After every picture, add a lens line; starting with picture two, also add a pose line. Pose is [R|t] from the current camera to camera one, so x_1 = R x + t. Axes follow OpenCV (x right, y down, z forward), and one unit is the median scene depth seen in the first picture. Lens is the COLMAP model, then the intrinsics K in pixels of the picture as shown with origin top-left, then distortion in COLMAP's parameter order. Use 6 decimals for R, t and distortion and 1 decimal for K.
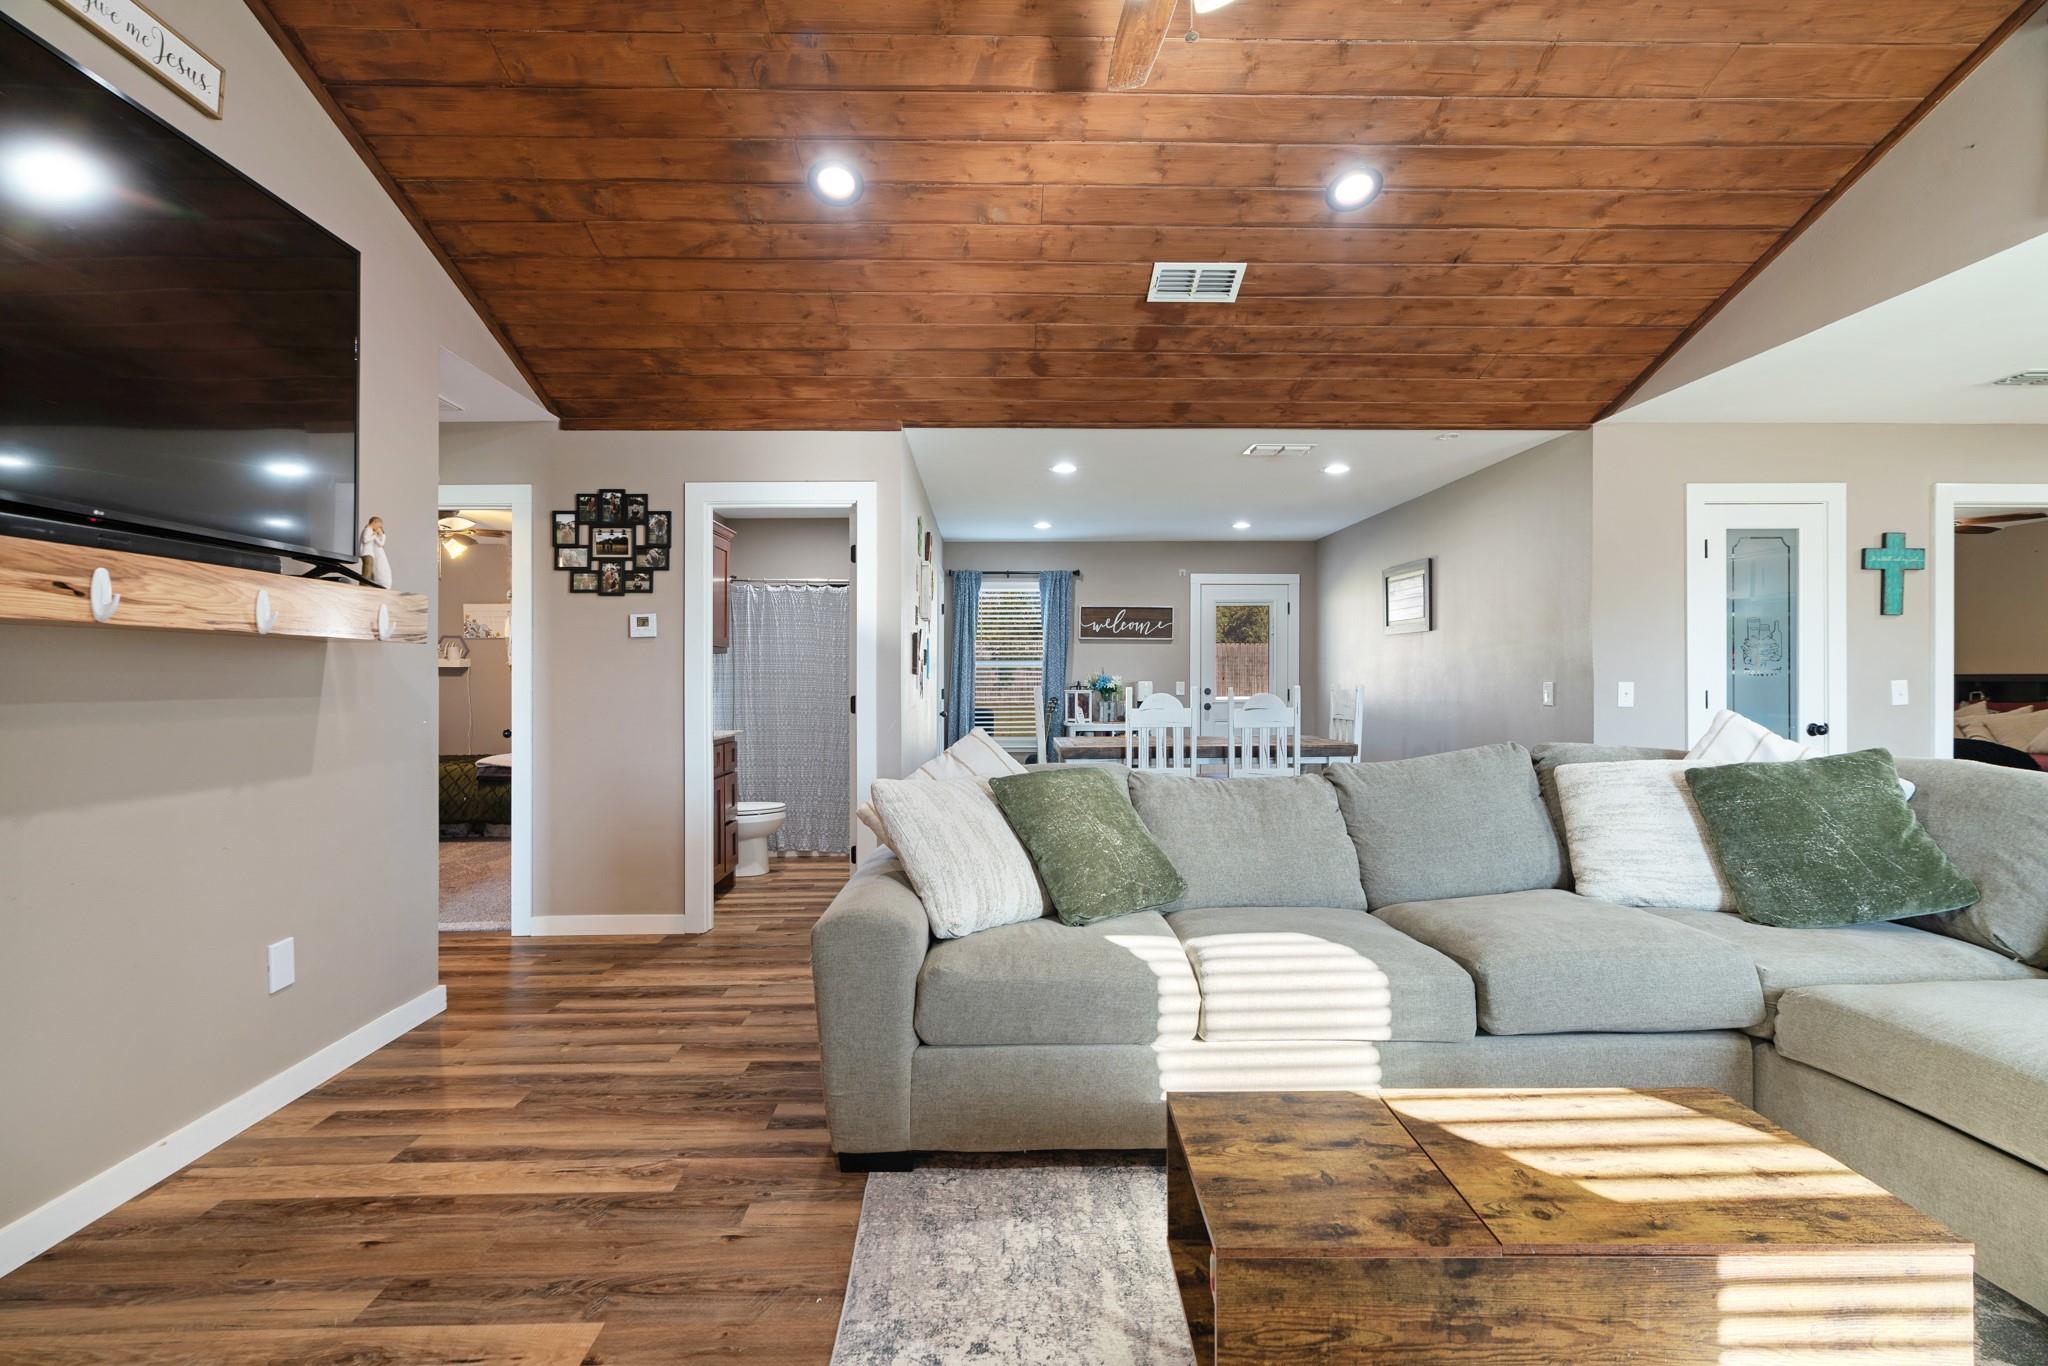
lens RADIAL K [[927.4, 0, 1021.2], [0, 927.4, 678.2], [0, 0, 1]] dist [-0.003092, 0.000120]
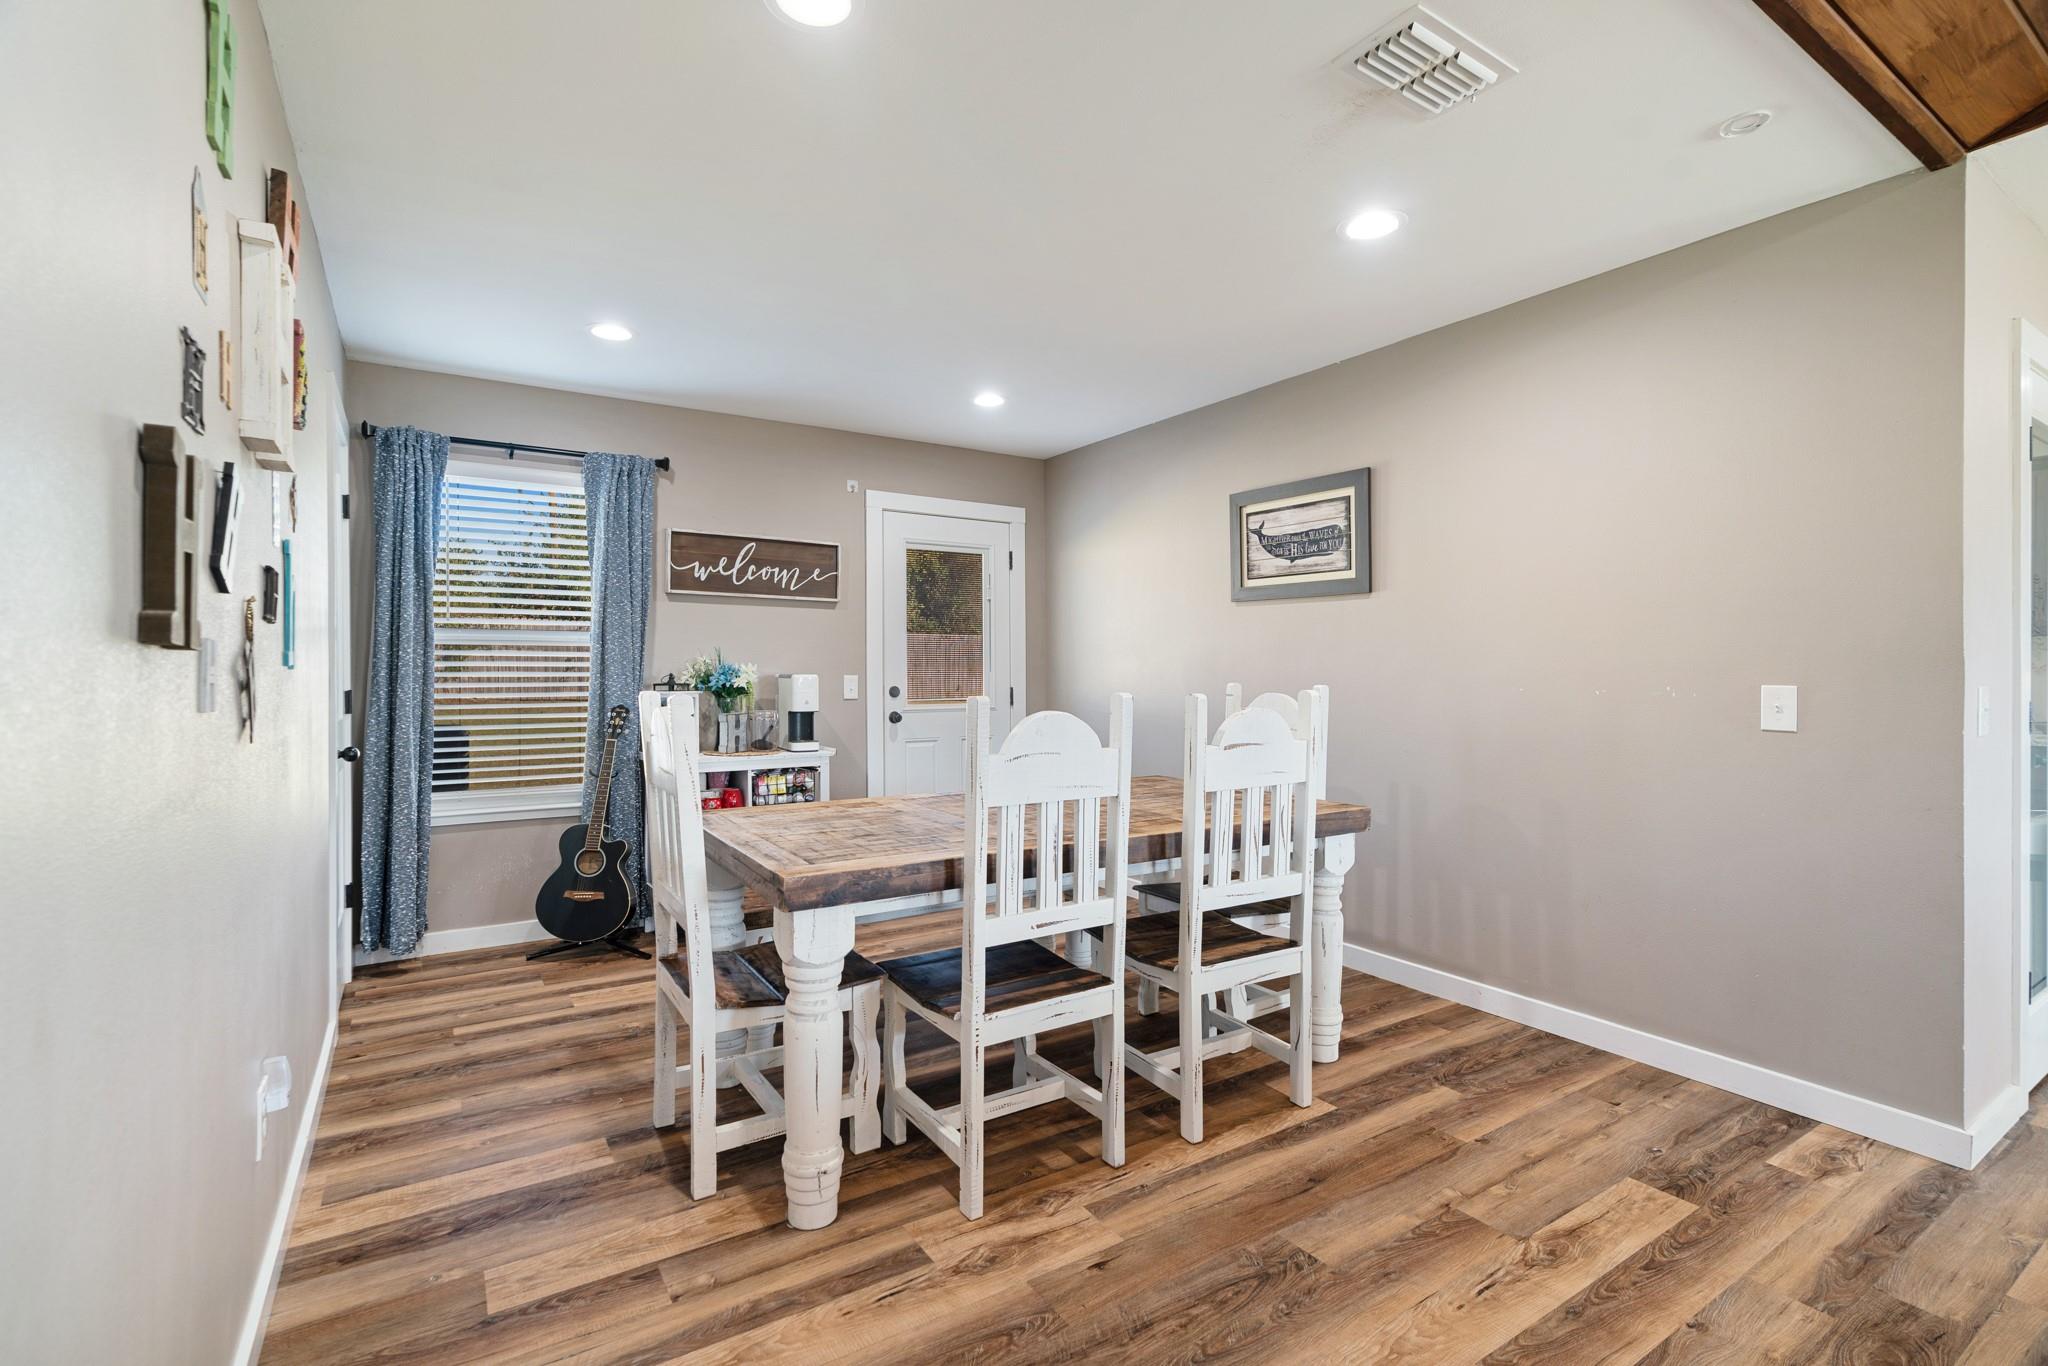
lens RADIAL K [[927.4, 0, 1010.5], [0, 927.4, 690.2], [0, 0, 1]] dist [-0.003092, 0.000120]
pose [[0.861355, -0.006851, 0.507957, -0.036458], [-0.005103, 0.999742, 0.022135, -0.000170], [-0.507977, -0.021658, 0.861098, 0.459075]]
